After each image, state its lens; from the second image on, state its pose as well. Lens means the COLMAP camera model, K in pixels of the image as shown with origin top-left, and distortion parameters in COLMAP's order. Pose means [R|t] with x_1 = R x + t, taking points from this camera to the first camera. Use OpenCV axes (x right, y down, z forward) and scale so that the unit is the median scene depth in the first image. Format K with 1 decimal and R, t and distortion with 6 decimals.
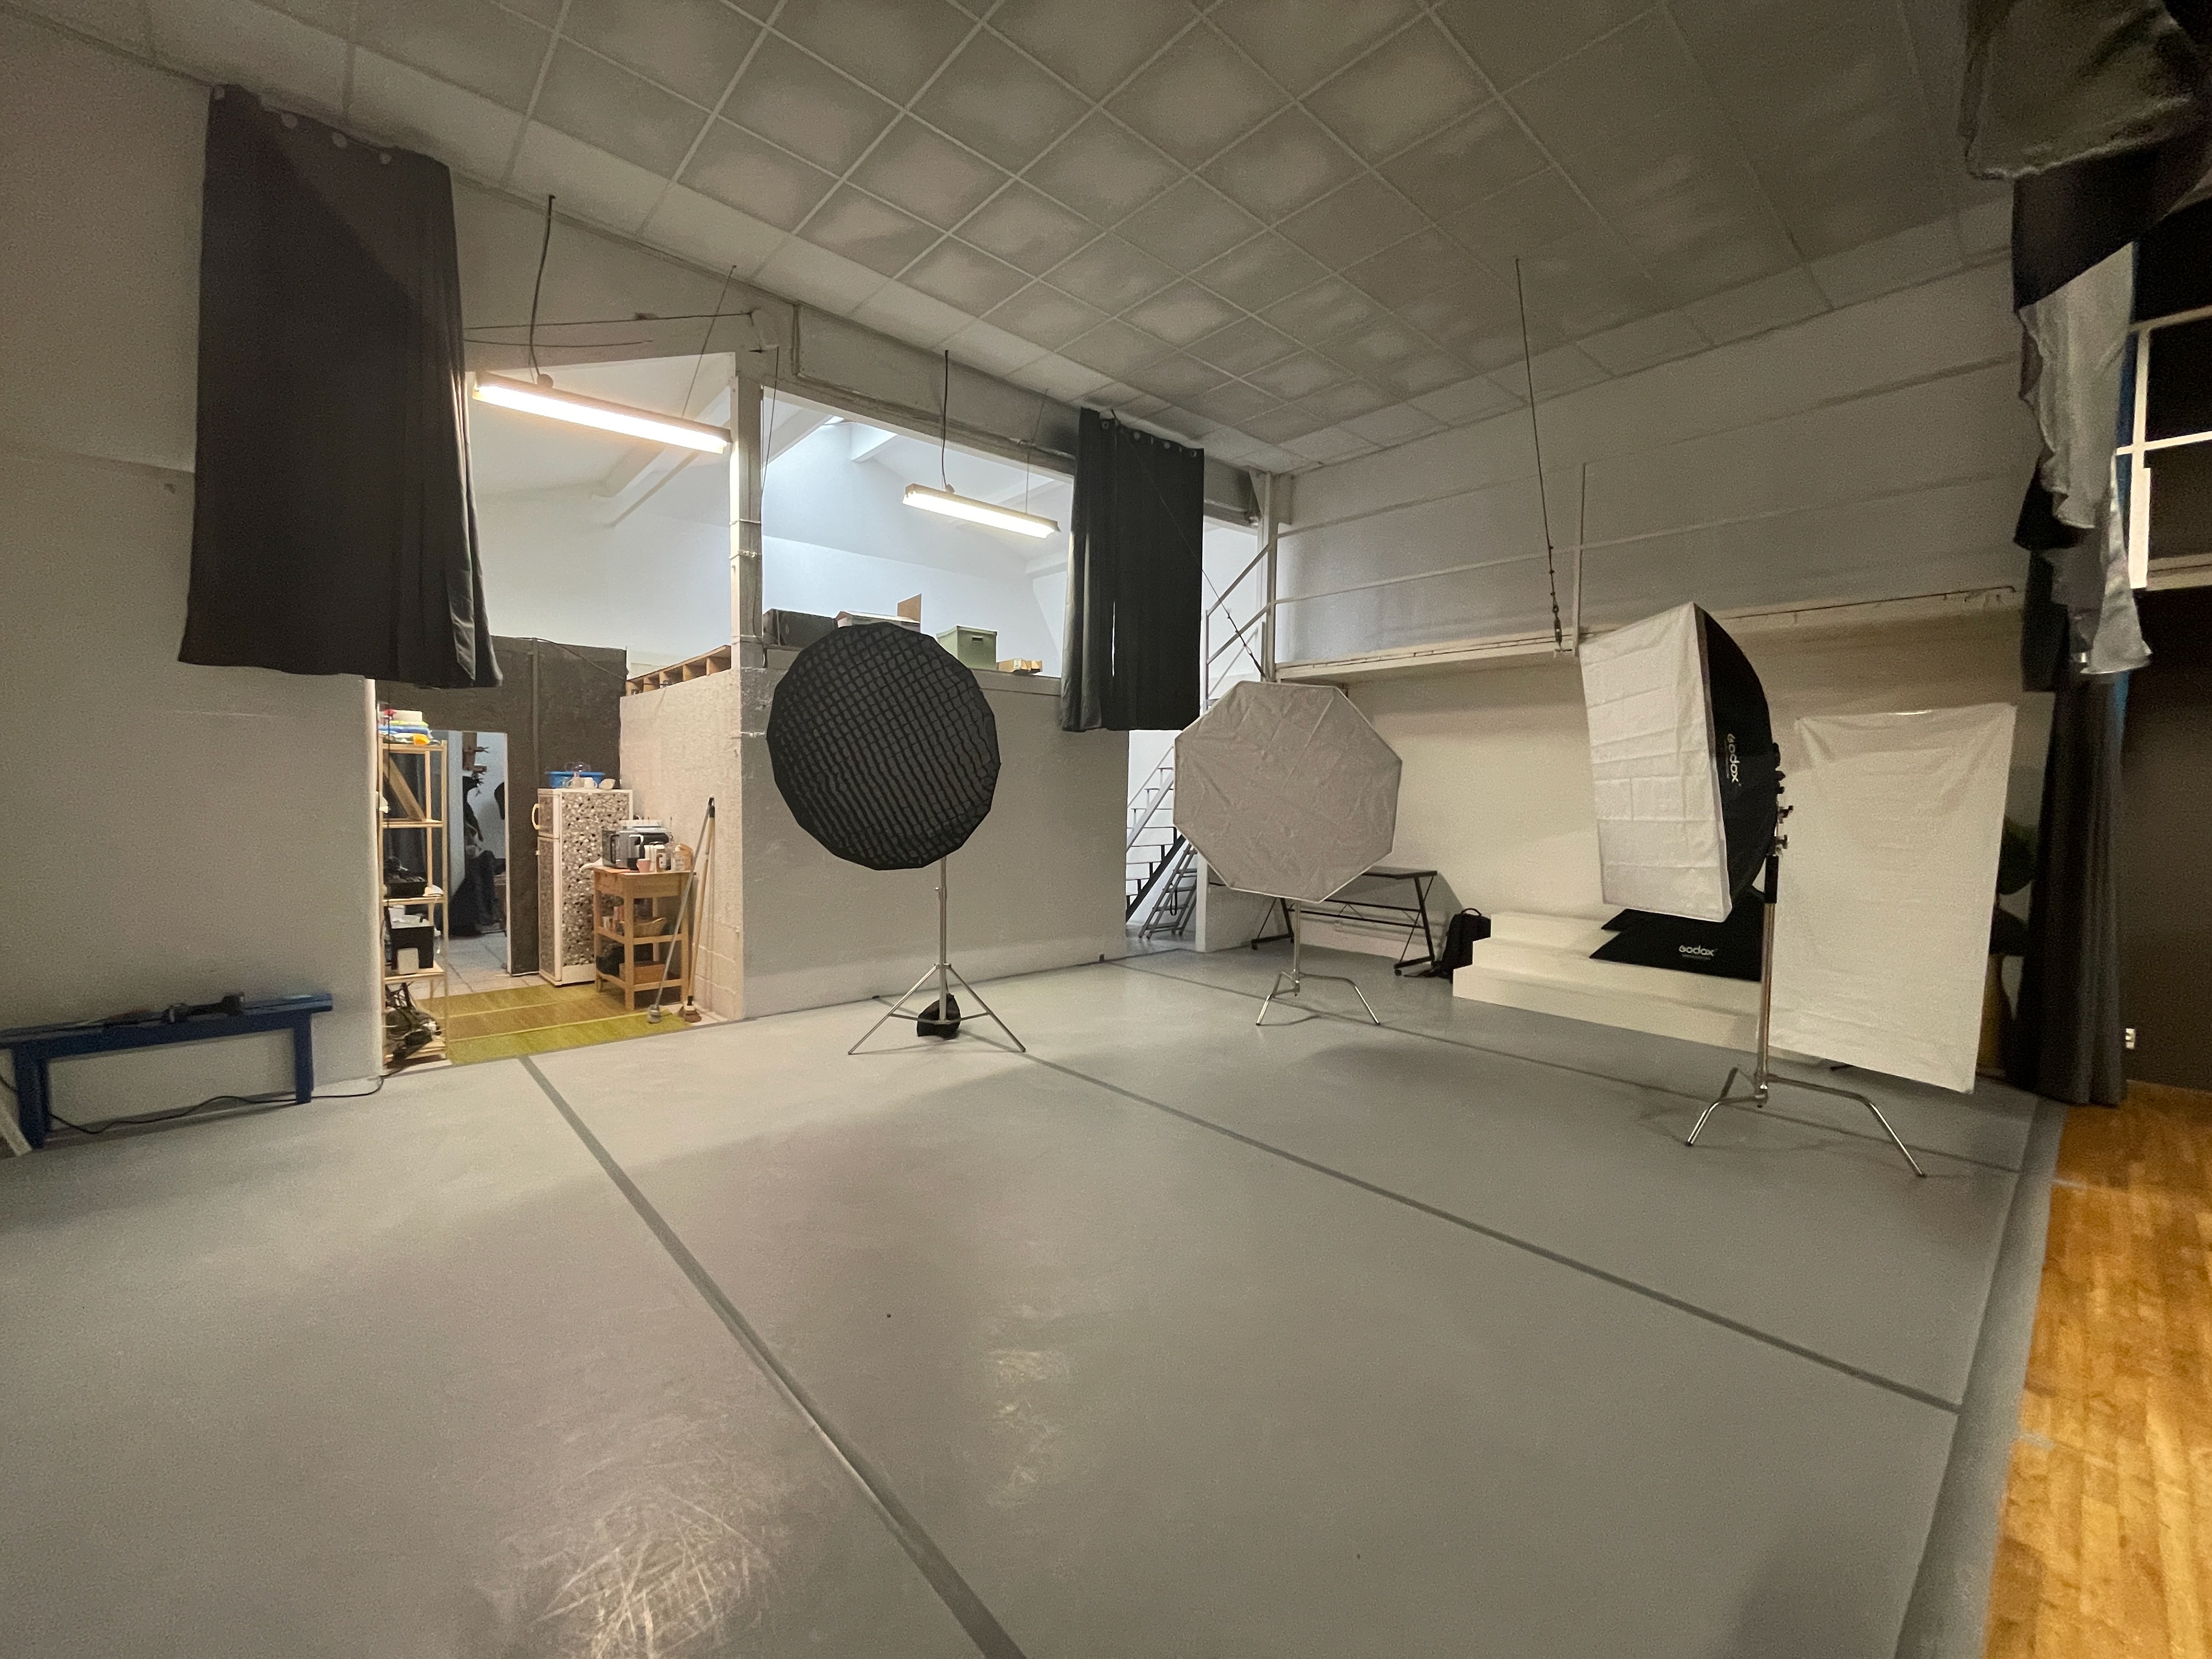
lens RADIAL K [[878.5, 0, 1106.0], [0, 878.5, 829.5], [0, 0, 1]] dist [-0.000278, -0.000204]
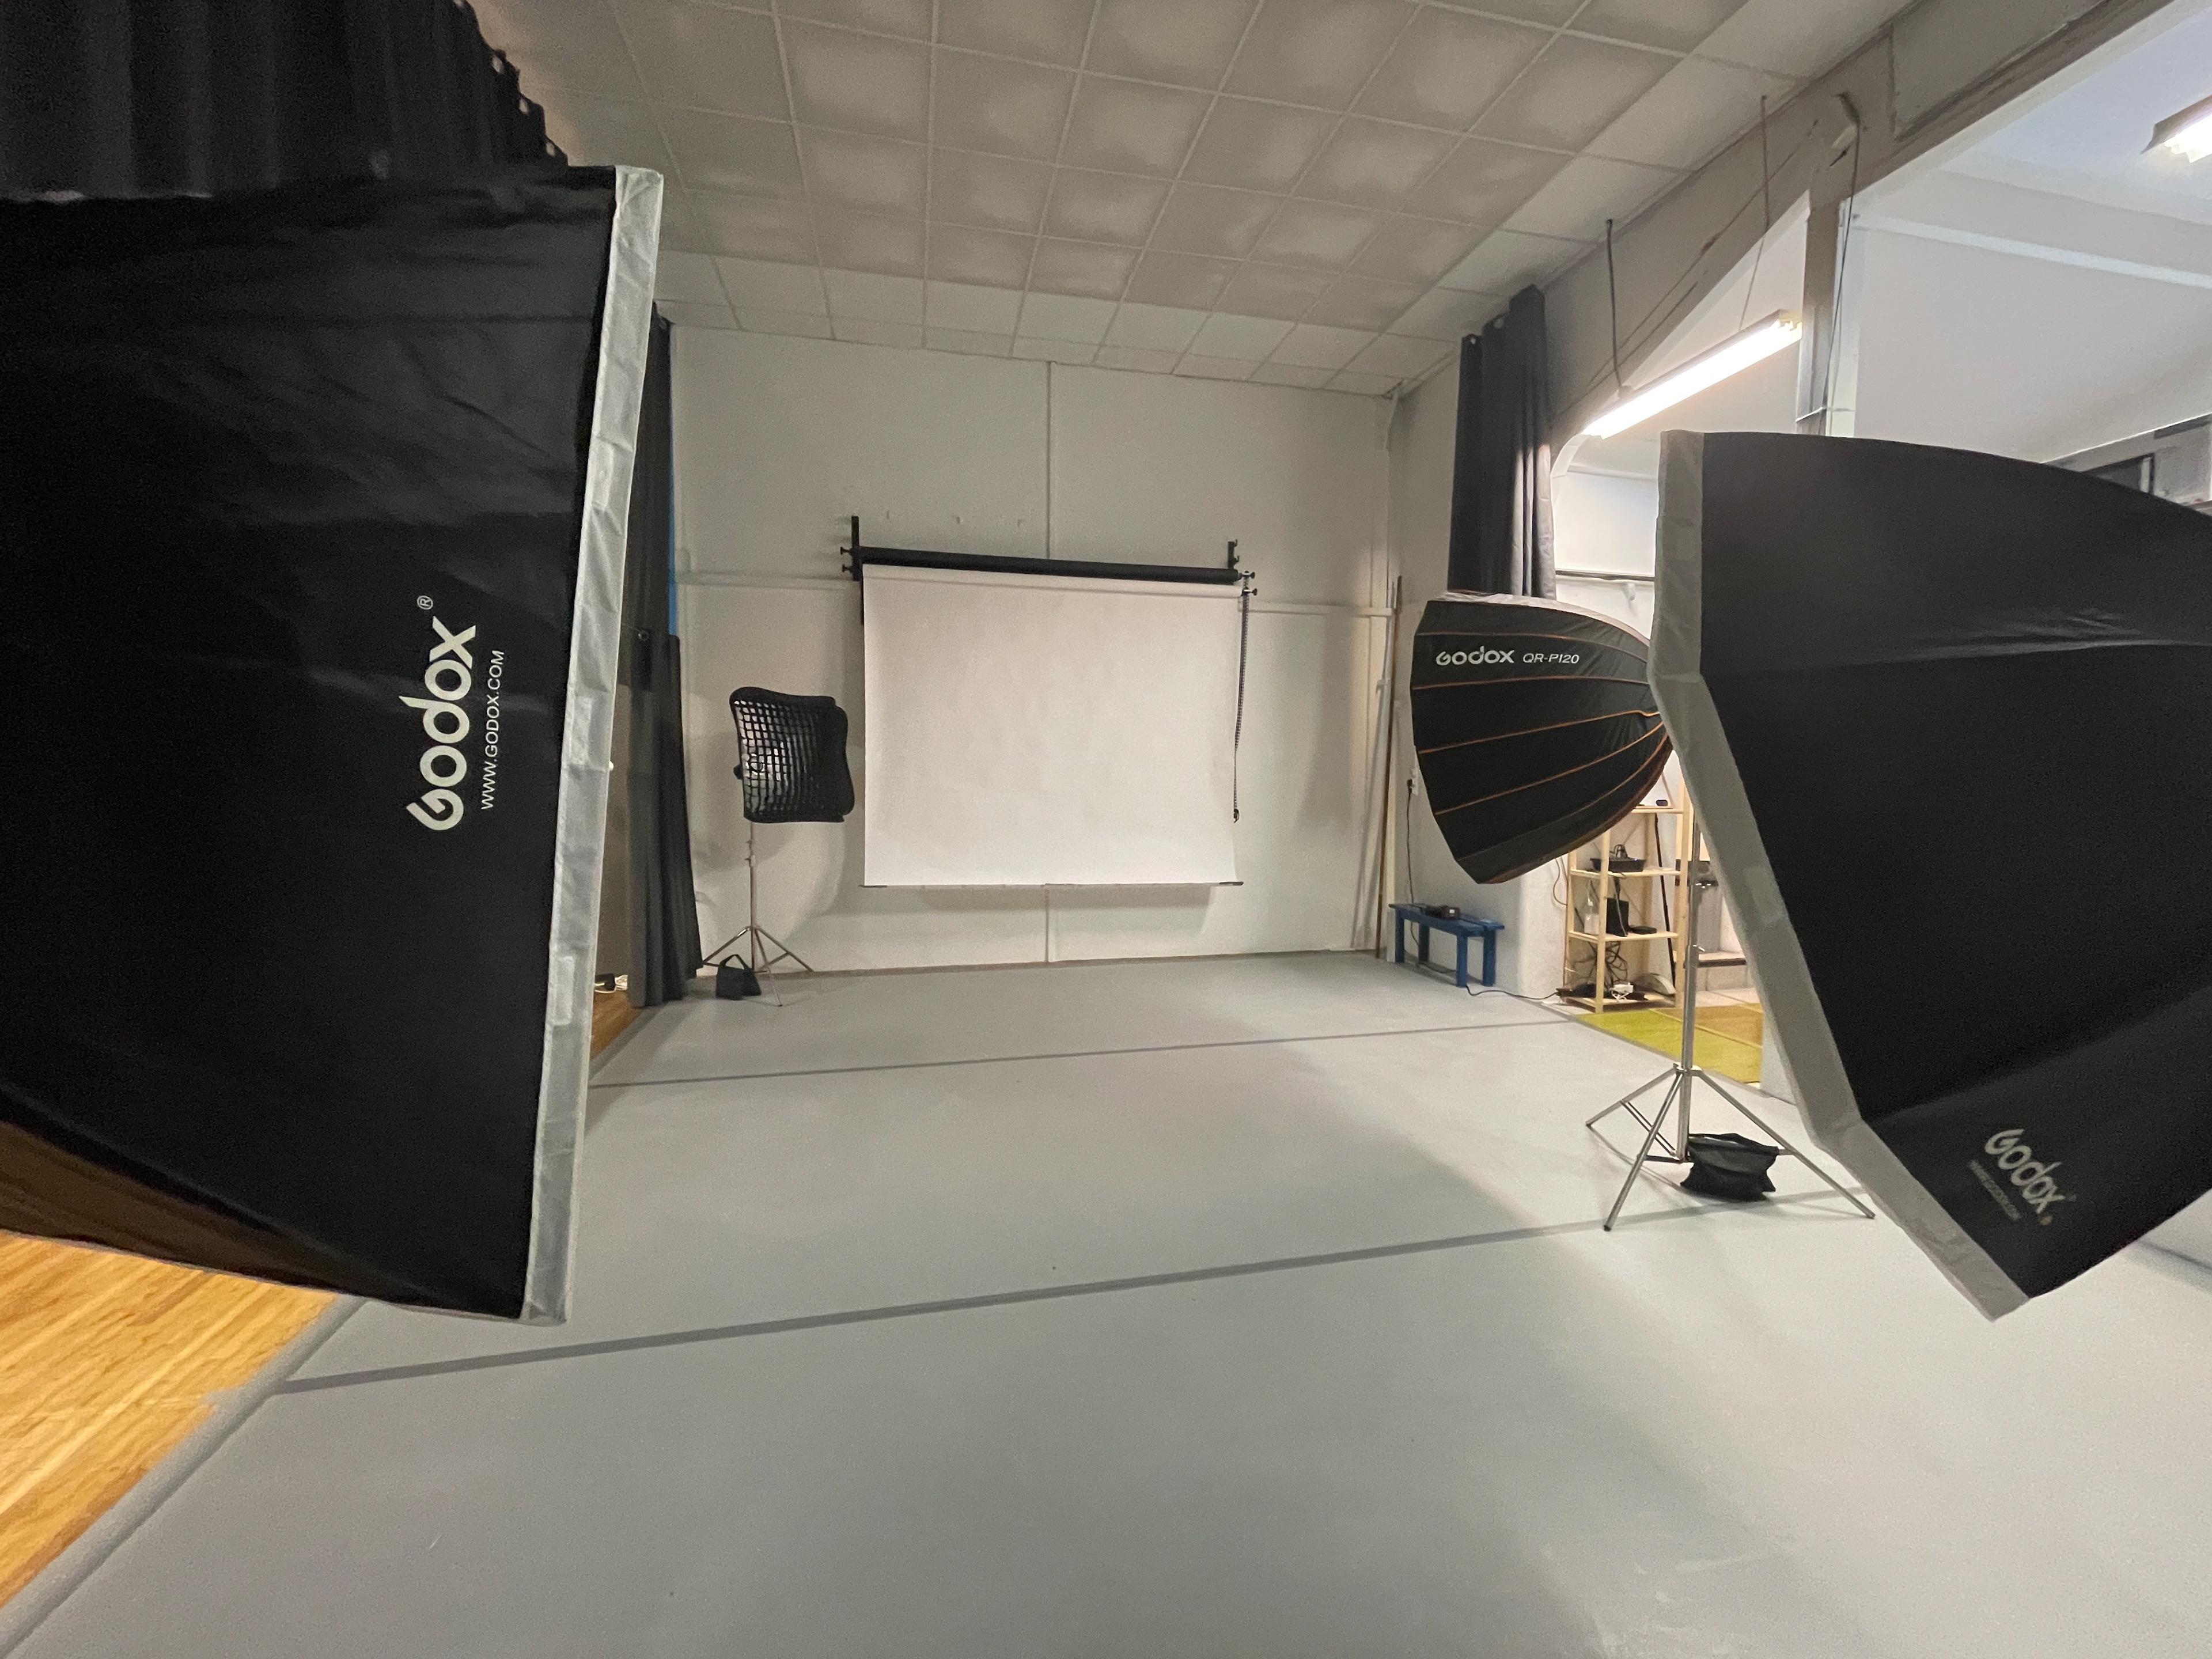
lens RADIAL K [[878.5, 0, 1106.0], [0, 878.5, 829.5], [0, 0, 1]] dist [-0.000278, -0.000204]
pose [[-0.496943, 0.050597, -0.866307, 0.603700], [-0.050412, 0.994930, 0.087027, -0.052802], [0.866317, 0.086920, -0.491873, 1.022905]]
